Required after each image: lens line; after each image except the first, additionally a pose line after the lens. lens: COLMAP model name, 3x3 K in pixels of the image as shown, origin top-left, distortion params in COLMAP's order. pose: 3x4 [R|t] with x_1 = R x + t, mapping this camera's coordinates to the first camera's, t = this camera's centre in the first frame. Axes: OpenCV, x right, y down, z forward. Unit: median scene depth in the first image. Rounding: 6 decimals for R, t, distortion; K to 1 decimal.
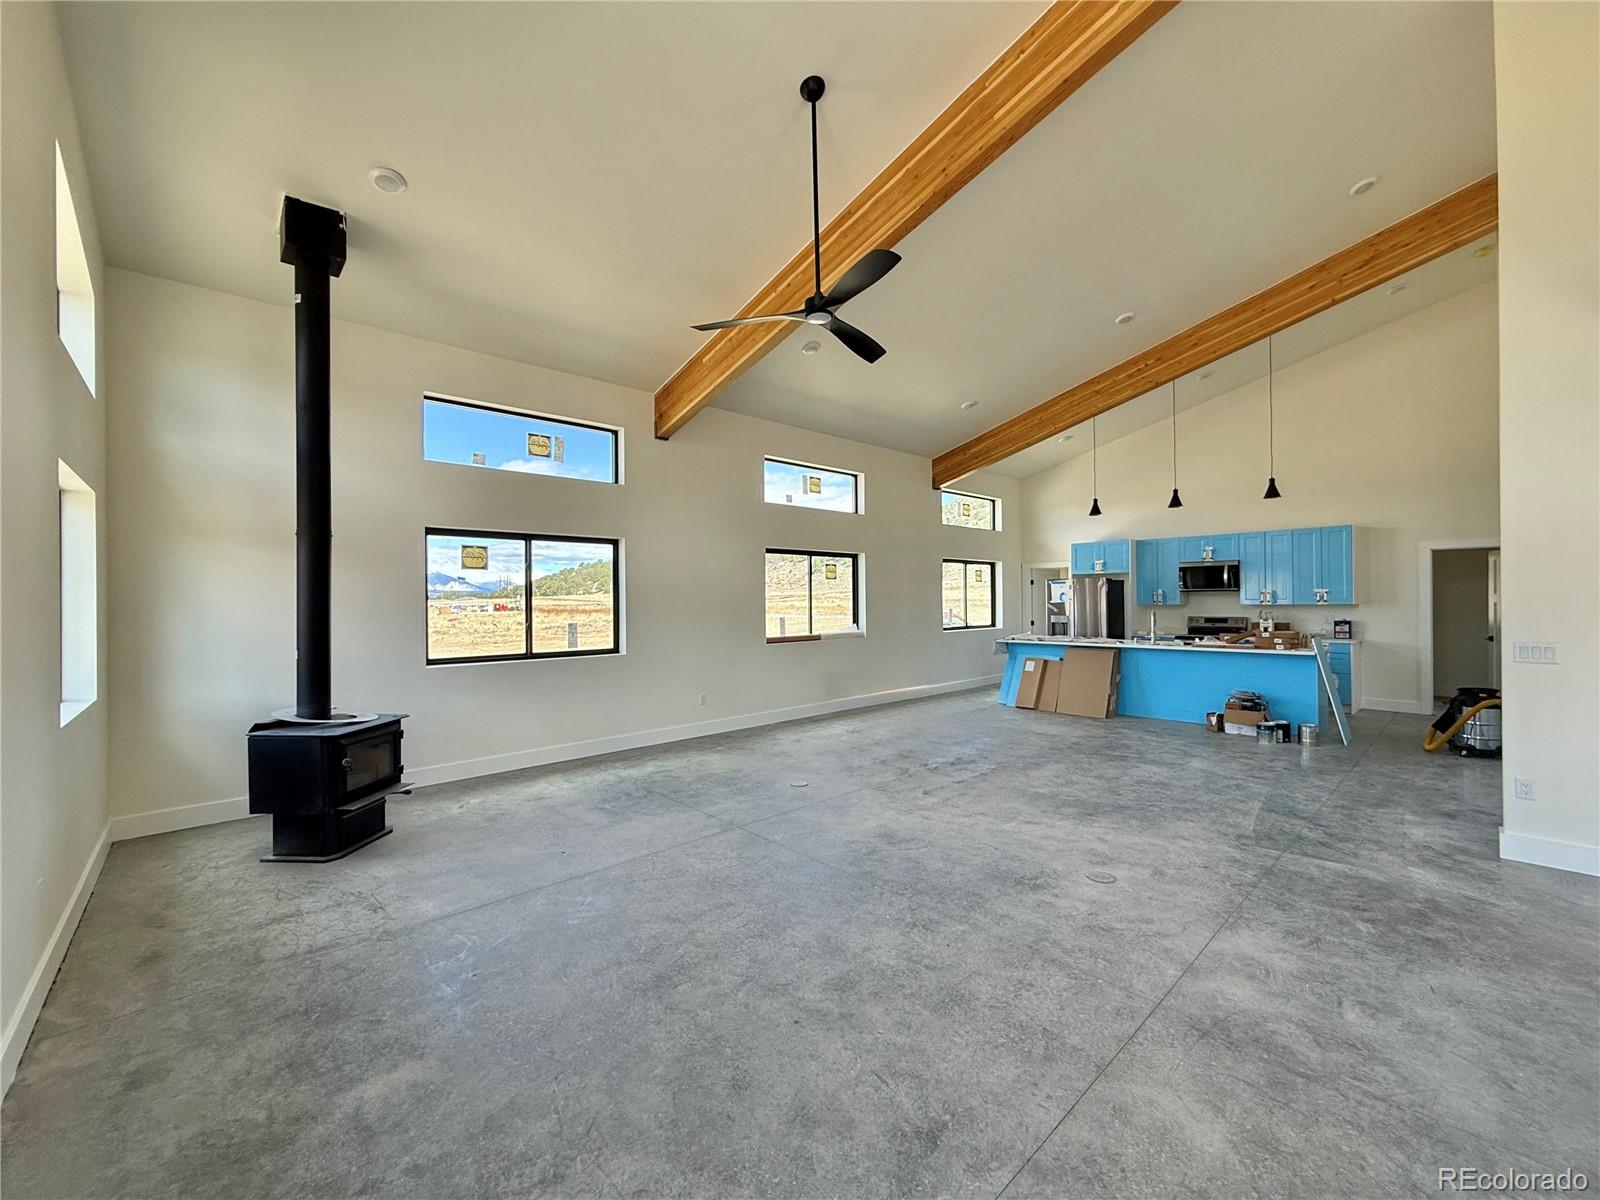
lens RADIAL K [[641.5, 0, 802.9], [0, 641.5, 598.6], [0, 0, 1]] dist [-0.001572, -0.000046]
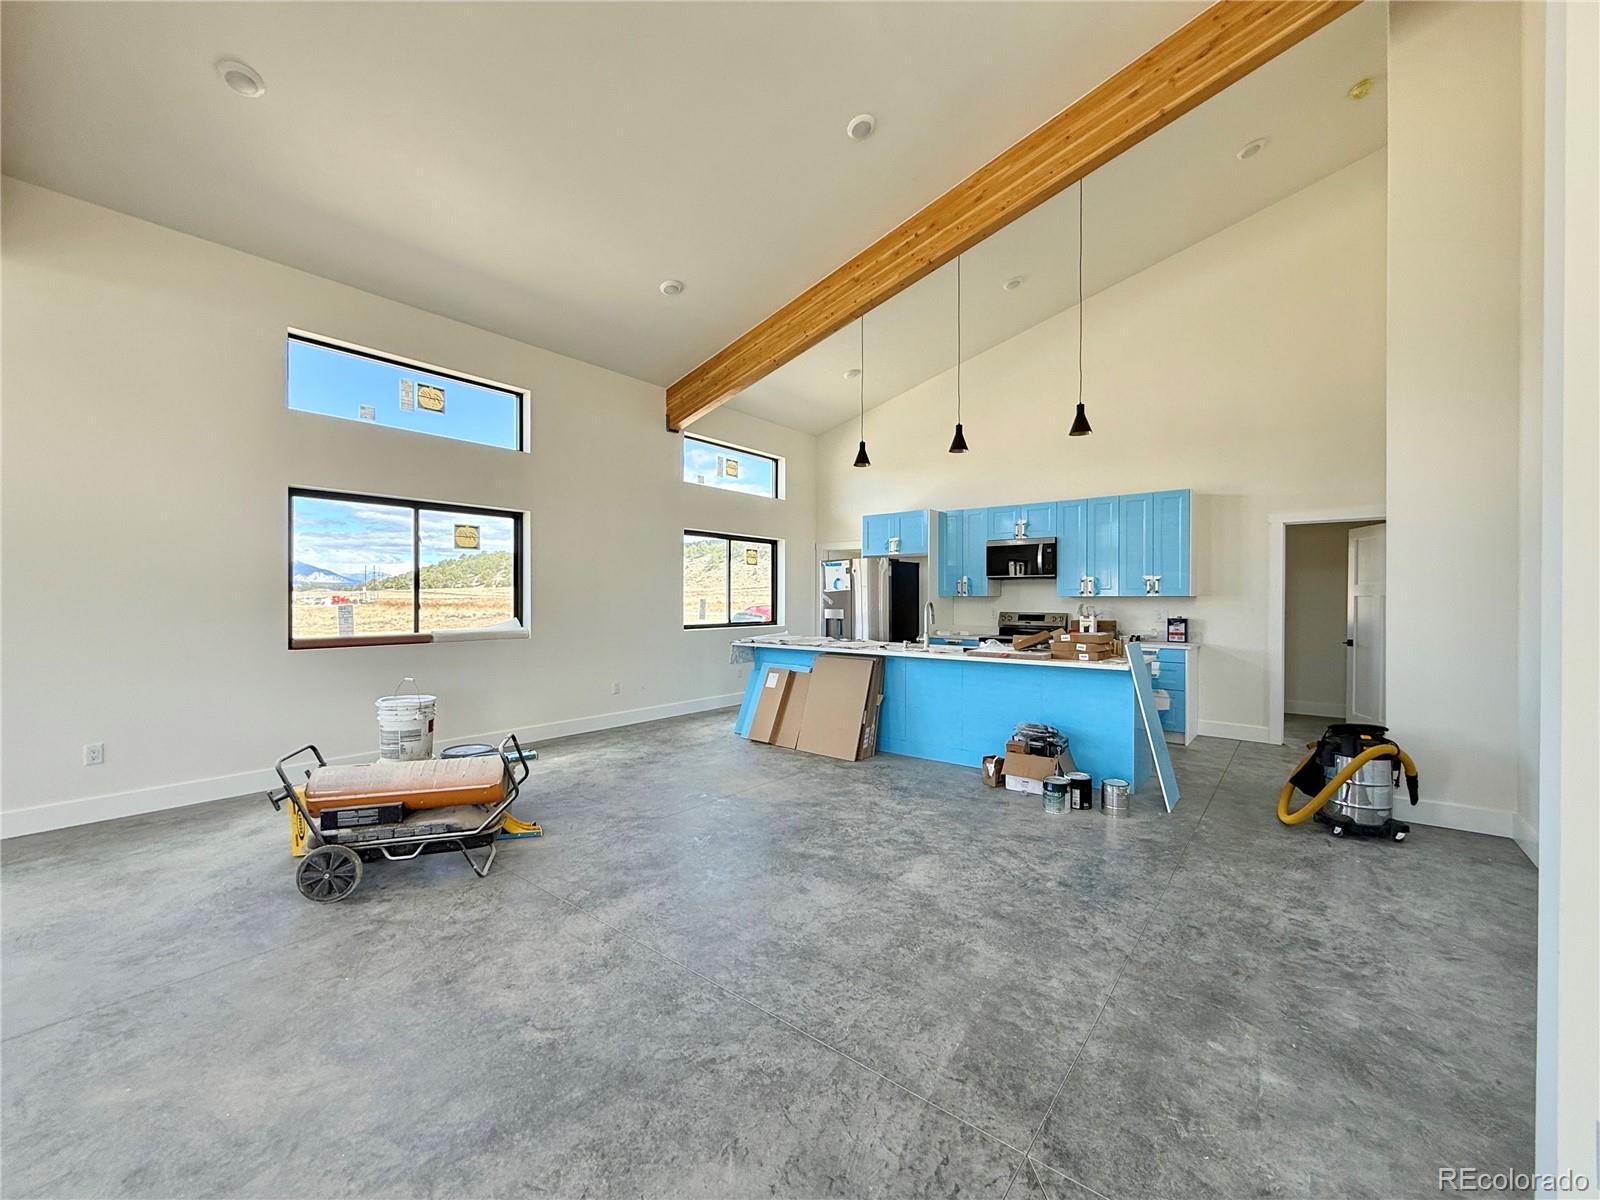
lens RADIAL K [[641.6, 0, 802.0], [0, 641.6, 599.4], [0, 0, 1]] dist [-0.000611, 0.000374]
pose [[0.988749, 0.011818, 0.149115, 0.355781], [-0.012546, 0.999914, 0.003942, 0.017771], [-0.149056, -0.005769, 0.988812, 0.389541]]
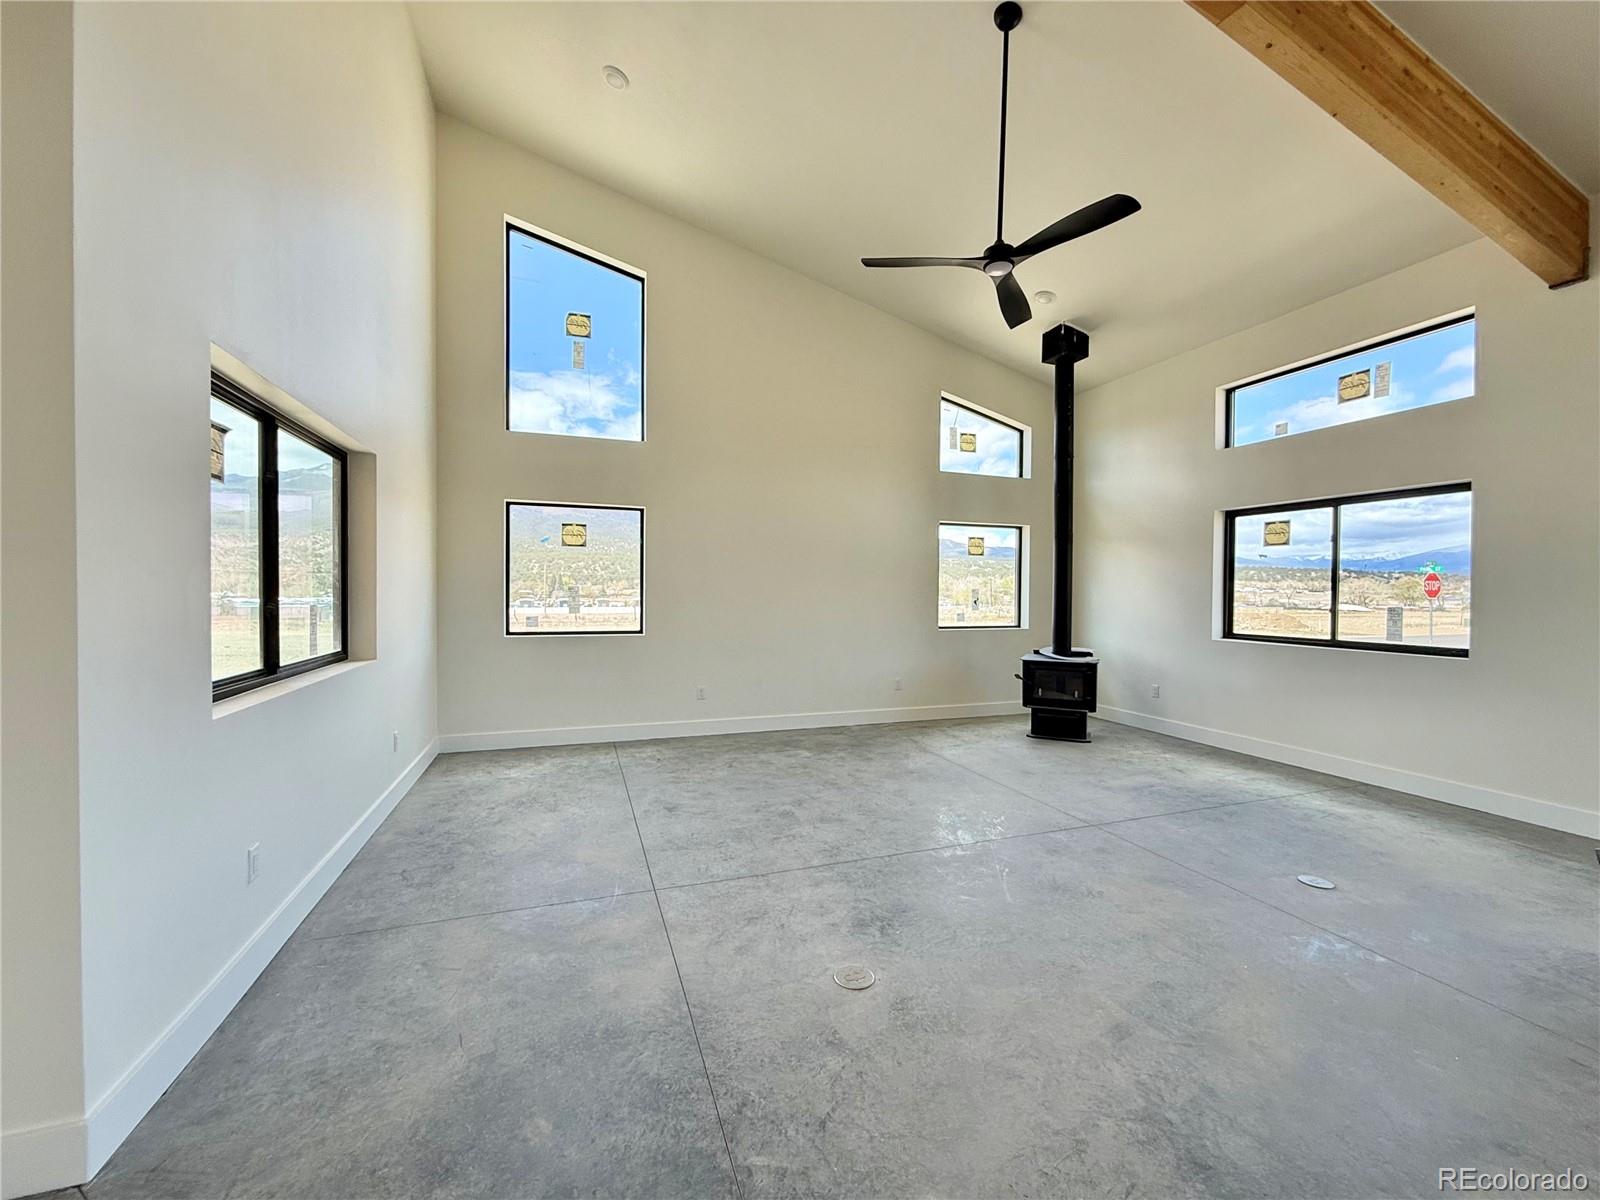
lens RADIAL K [[641.6, 0, 802.0], [0, 641.6, 599.4], [0, 0, 1]] dist [-0.000611, 0.000374]
pose [[-0.388392, 0.019092, -0.921296, 0.536777], [-0.001205, 0.999774, 0.021226, 0.012457], [0.921493, 0.009355, -0.388282, 0.590424]]
